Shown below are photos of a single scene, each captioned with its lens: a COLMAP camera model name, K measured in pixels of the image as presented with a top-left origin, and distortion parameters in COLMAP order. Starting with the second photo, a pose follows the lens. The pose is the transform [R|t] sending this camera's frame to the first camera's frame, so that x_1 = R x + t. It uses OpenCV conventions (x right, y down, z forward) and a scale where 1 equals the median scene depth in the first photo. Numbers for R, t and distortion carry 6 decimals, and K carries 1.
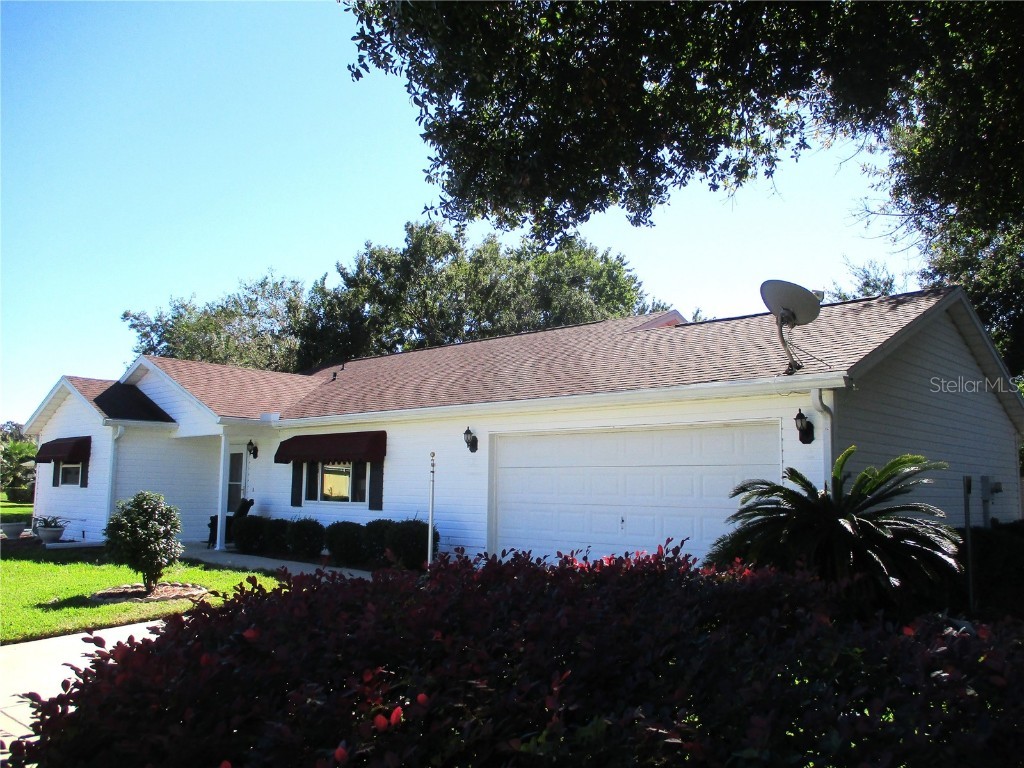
lens RADIAL K [[857.8, 0, 519.7], [0, 857.8, 386.9], [0, 0, 1]] dist [-0.023583, 0.003565]
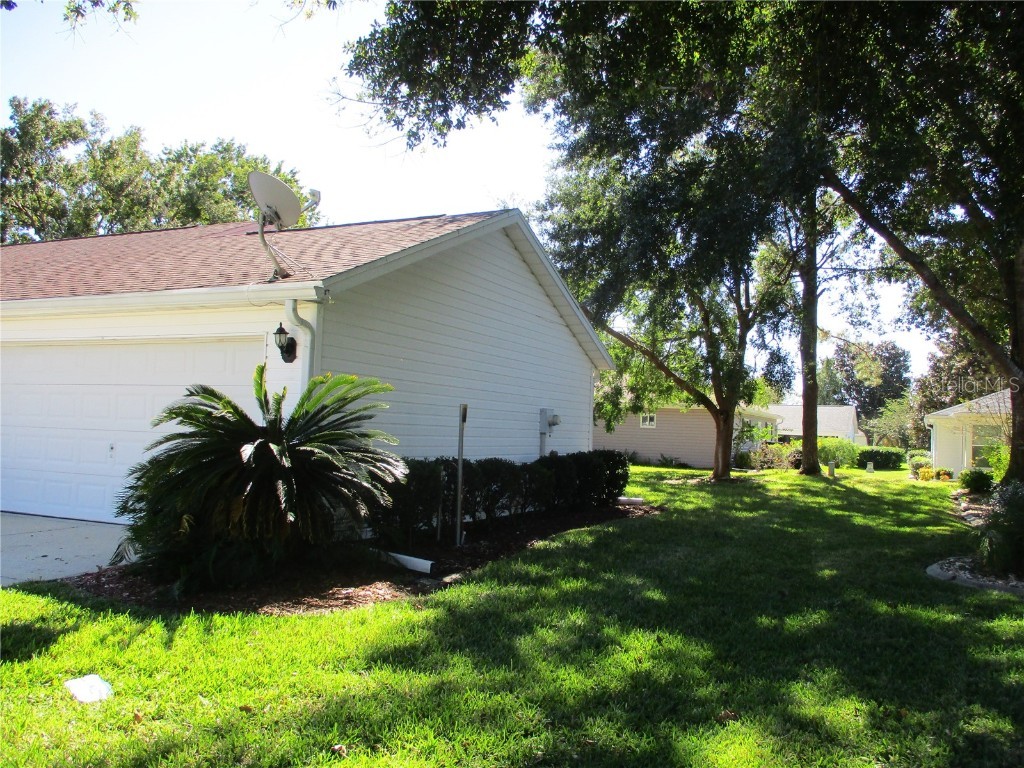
lens RADIAL K [[857.8, 0, 519.7], [0, 857.8, 386.9], [0, 0, 1]] dist [-0.023583, 0.003565]
pose [[0.947829, 0.033581, 0.317006, 0.245733], [-0.058739, 0.995806, 0.070140, 0.013419], [-0.313322, -0.085102, 0.945826, 0.077009]]
